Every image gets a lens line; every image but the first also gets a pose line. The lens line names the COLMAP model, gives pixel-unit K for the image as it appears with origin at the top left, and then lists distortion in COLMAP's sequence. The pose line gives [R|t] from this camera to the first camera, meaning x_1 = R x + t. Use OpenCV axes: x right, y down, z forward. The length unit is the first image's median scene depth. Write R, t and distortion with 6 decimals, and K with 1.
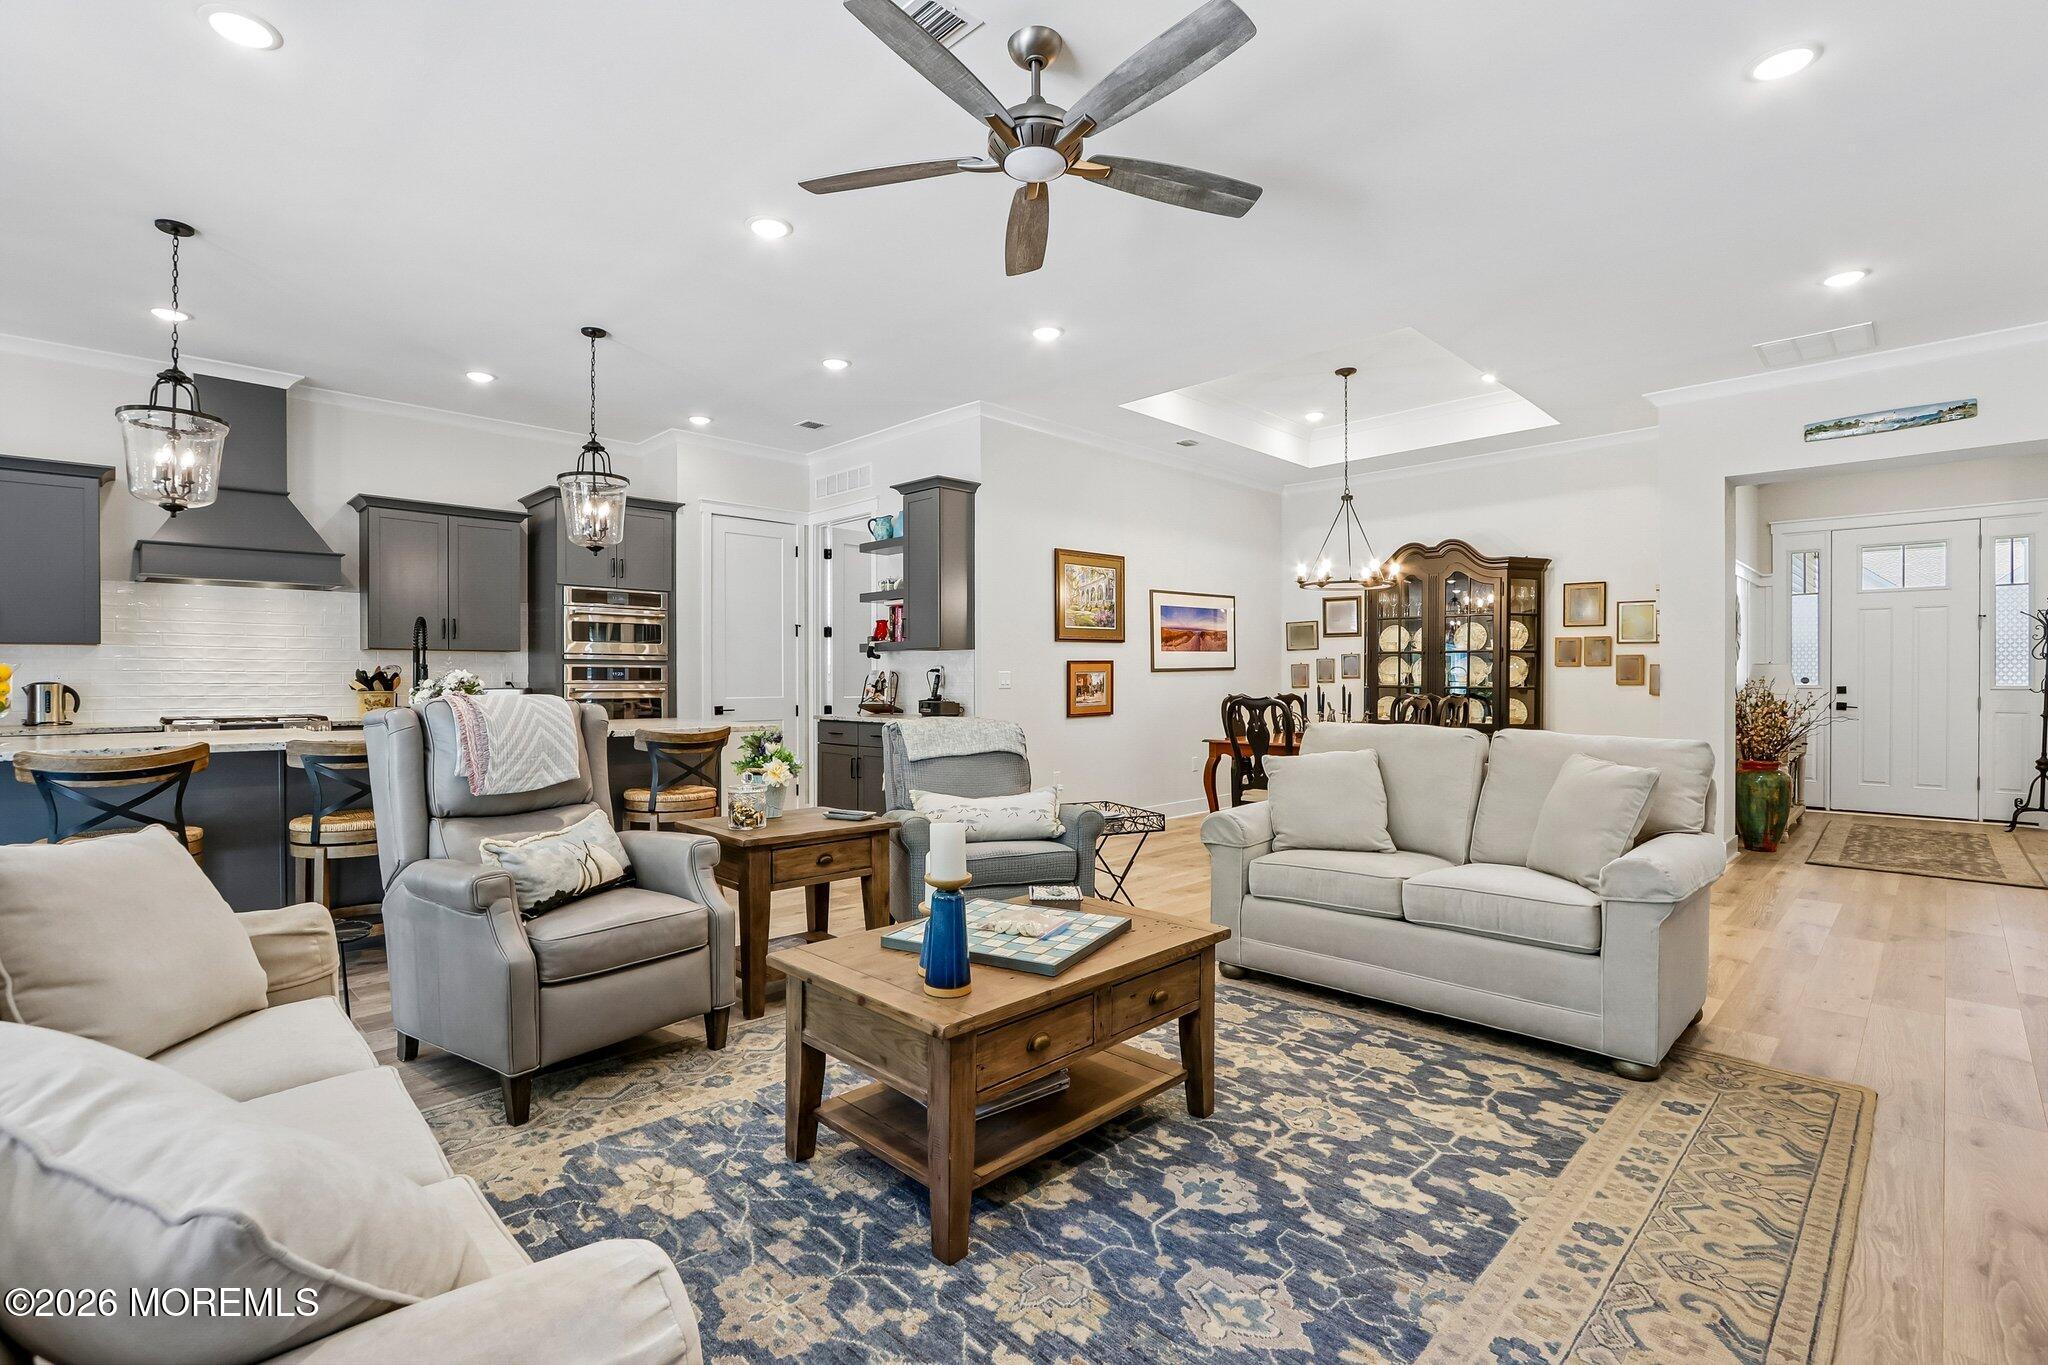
lens RADIAL K [[937.5, 0, 1009.6], [0, 937.5, 683.3], [0, 0, 1]] dist [-0.018369, 0.002237]
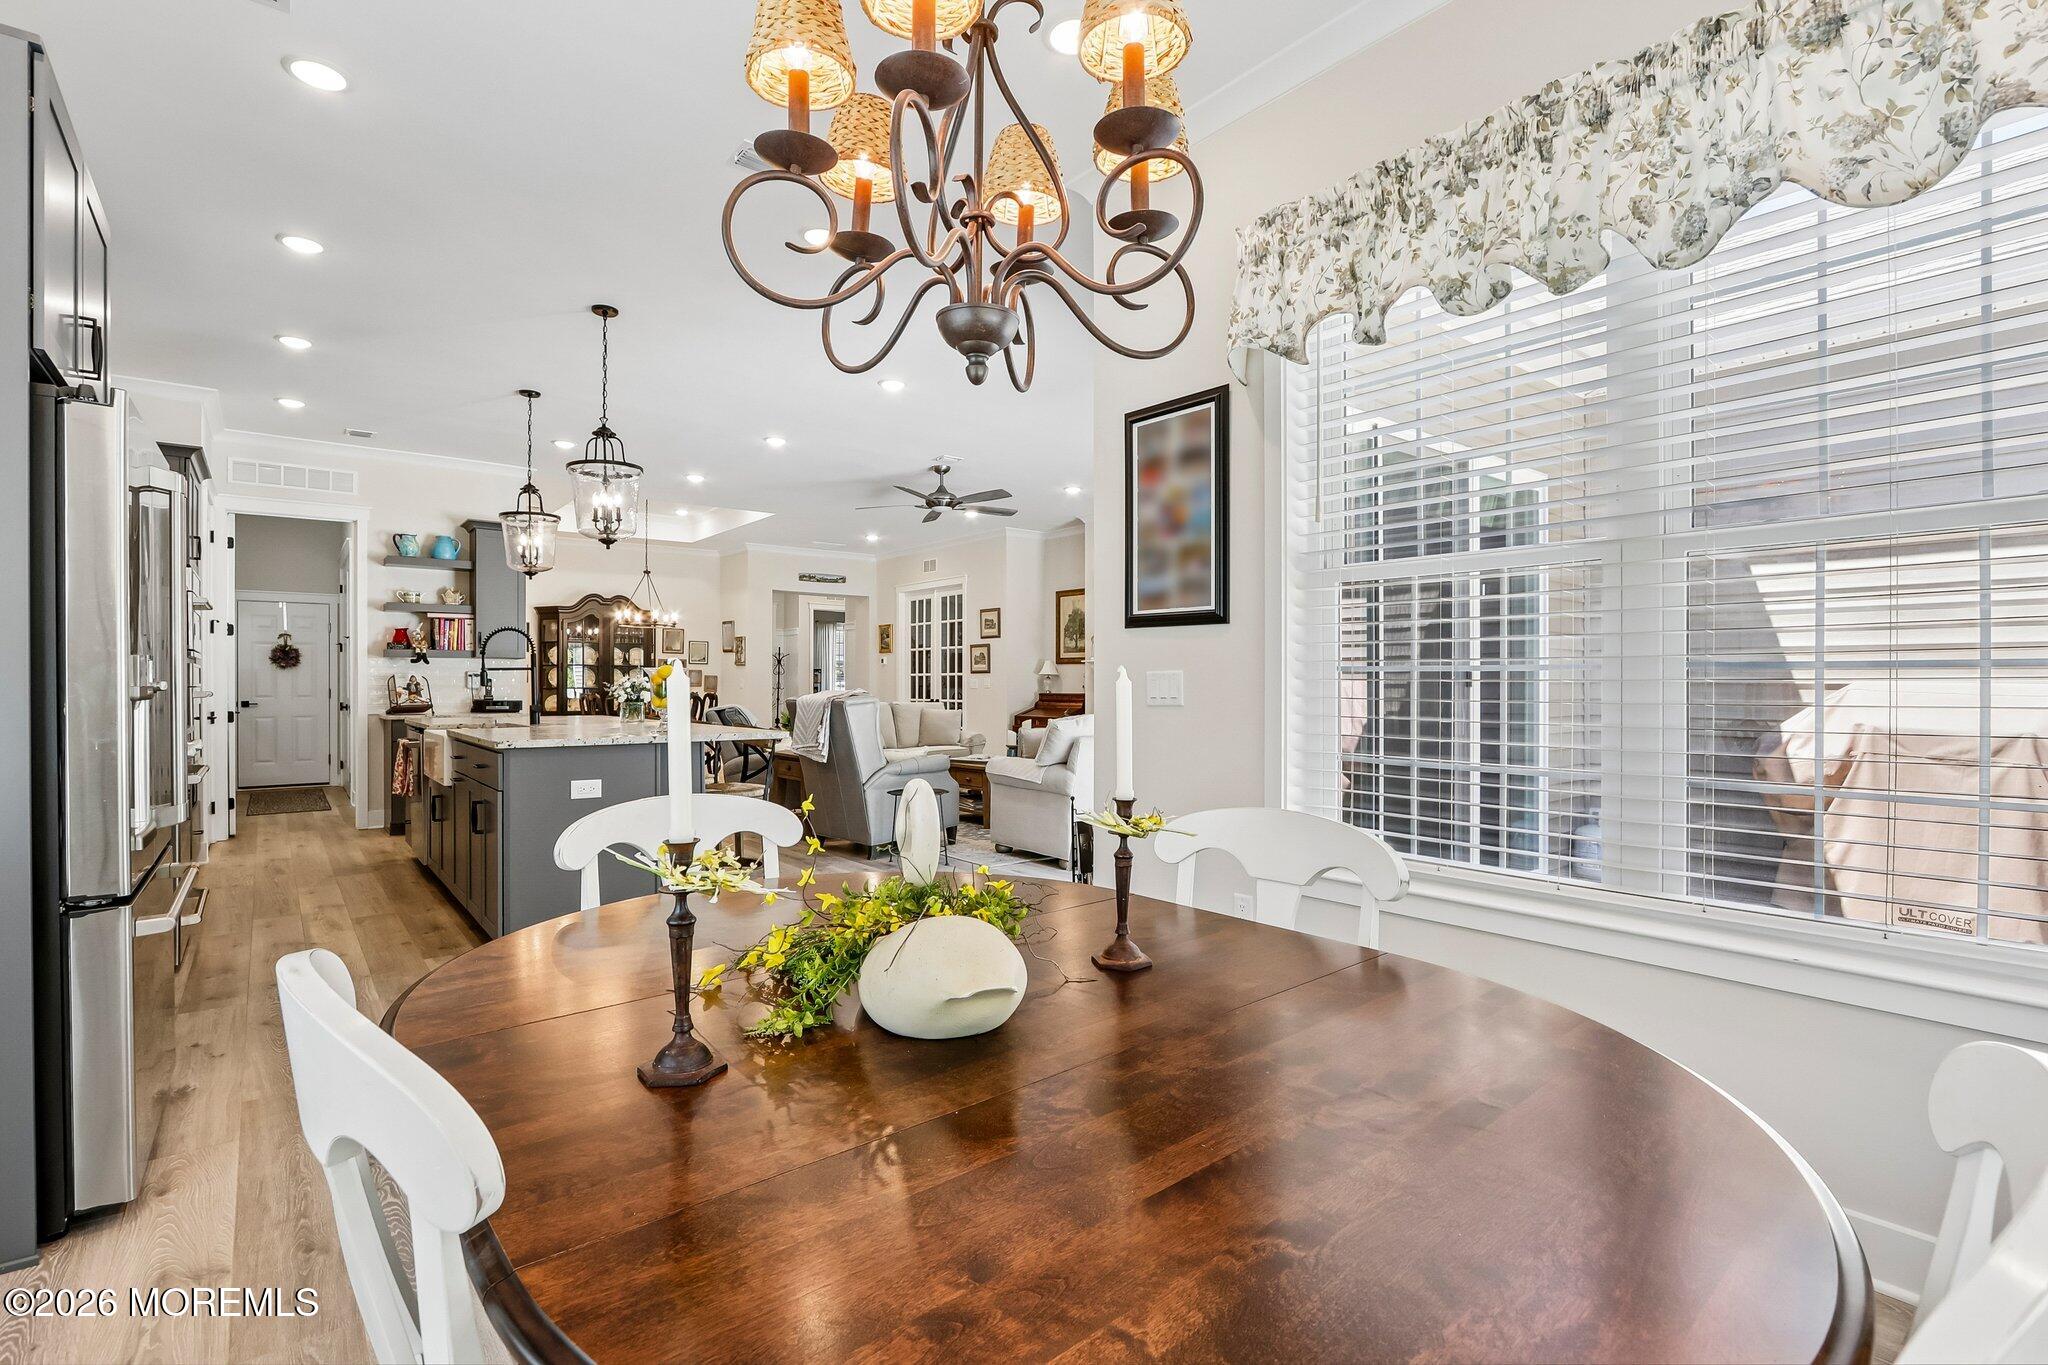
lens RADIAL K [[937.8, 0, 1005.6], [0, 937.8, 683.2], [0, 0, 1]] dist [-0.009138, -0.000466]
pose [[0.109662, 0.002442, 0.993966, -2.215271], [0.002890, 0.999992, -0.002776, 0.003621], [-0.993965, 0.003177, 0.109654, 0.363500]]
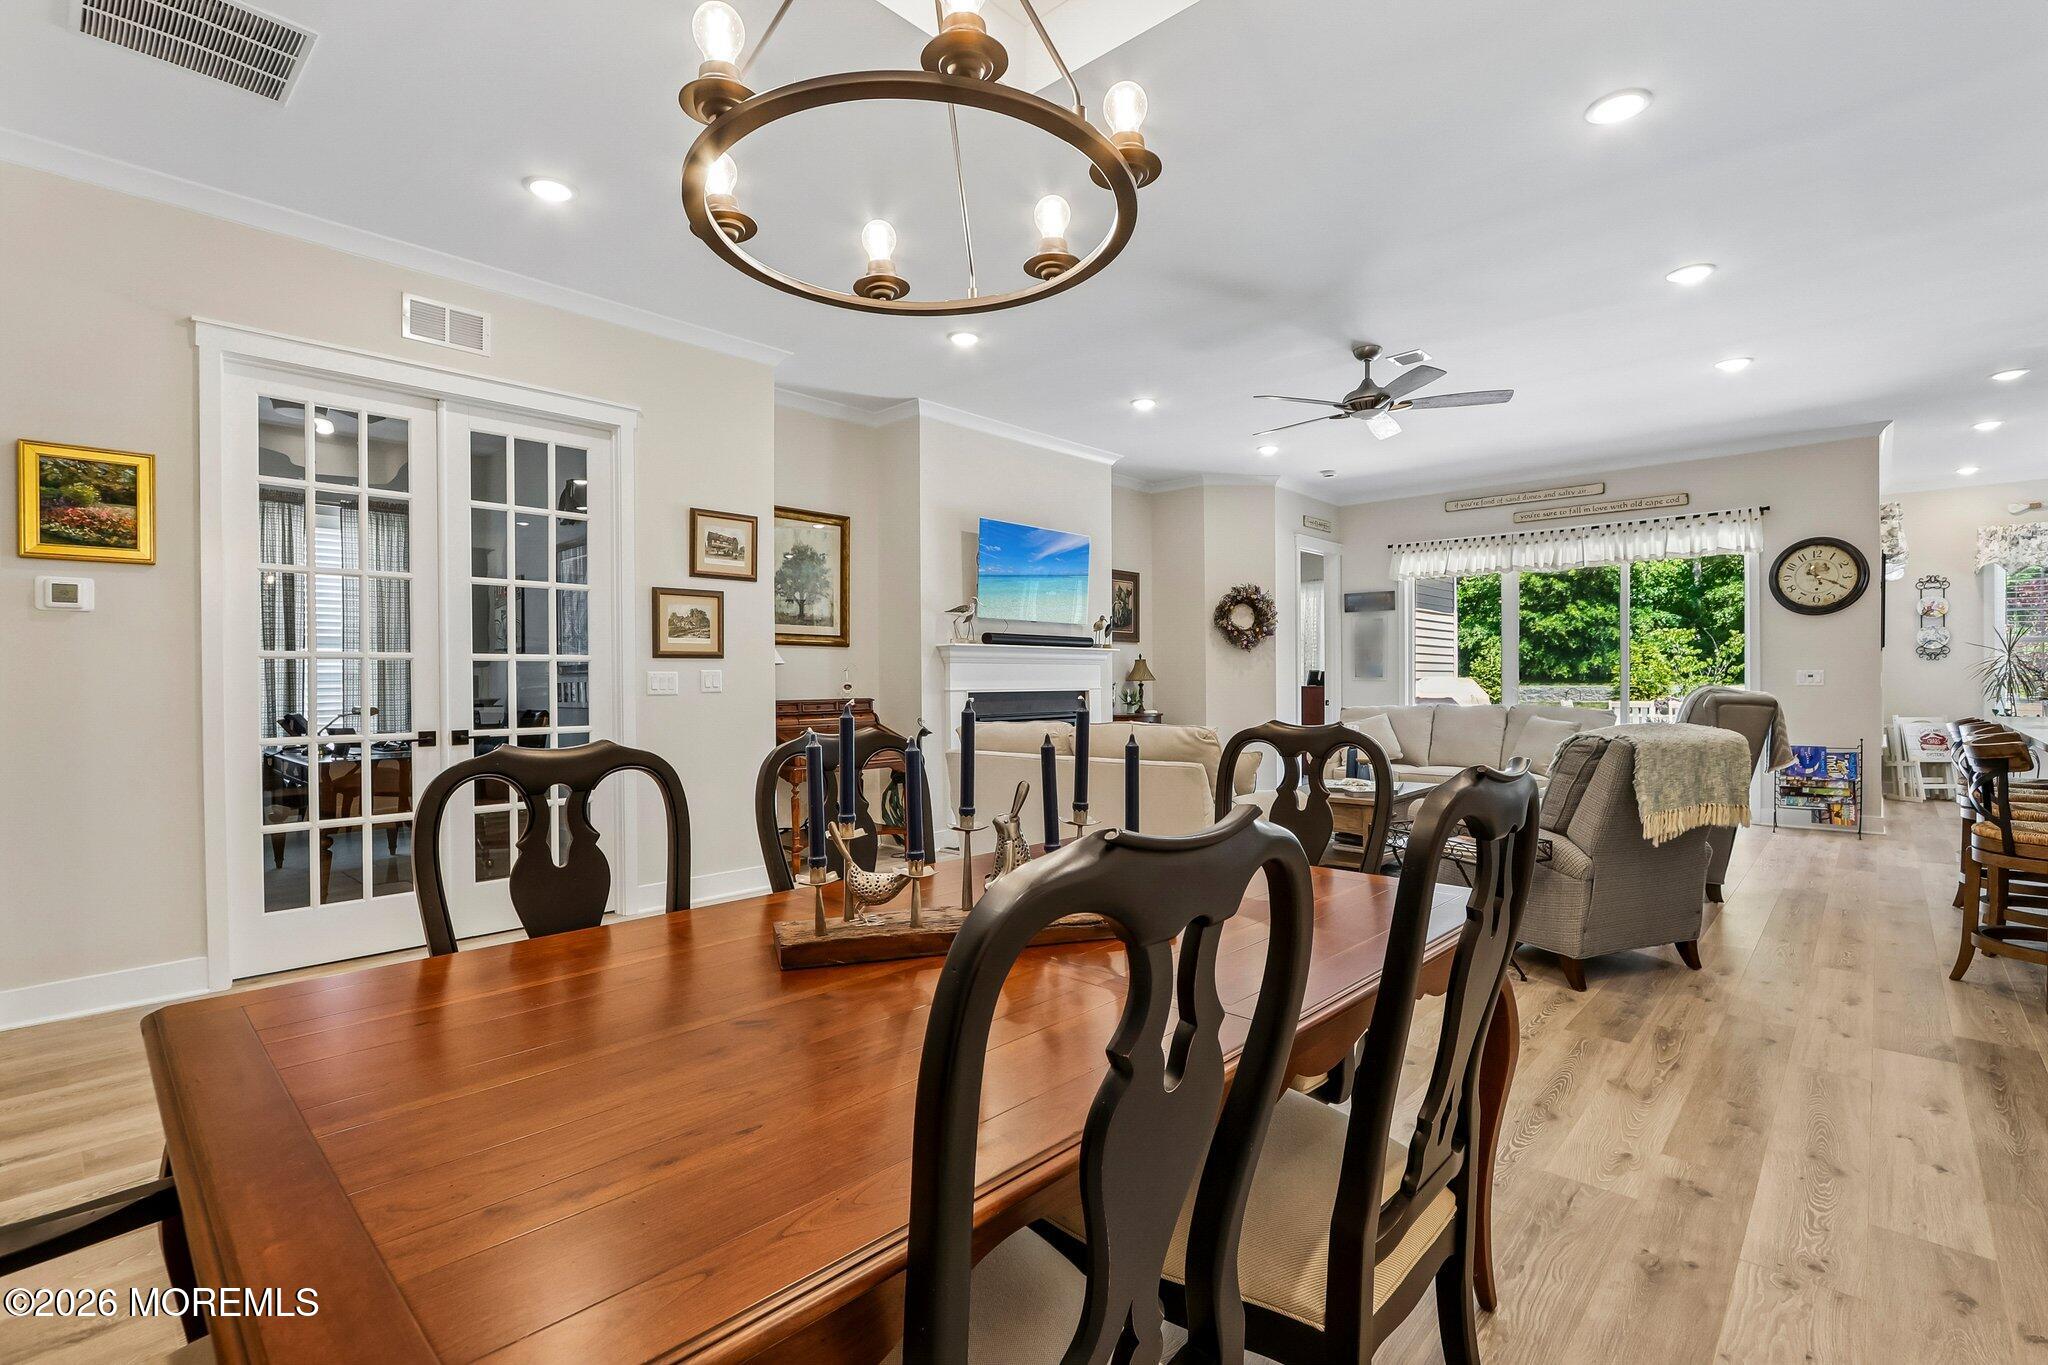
lens RADIAL K [[937.5, 0, 1009.6], [0, 937.5, 683.3], [0, 0, 1]] dist [-0.018369, 0.002237]
pose [[-0.999312, 0.006420, -0.036535, 0.652317], [0.006141, 0.999951, 0.007740, -0.011584], [0.036583, 0.007510, -0.999302, 2.234787]]
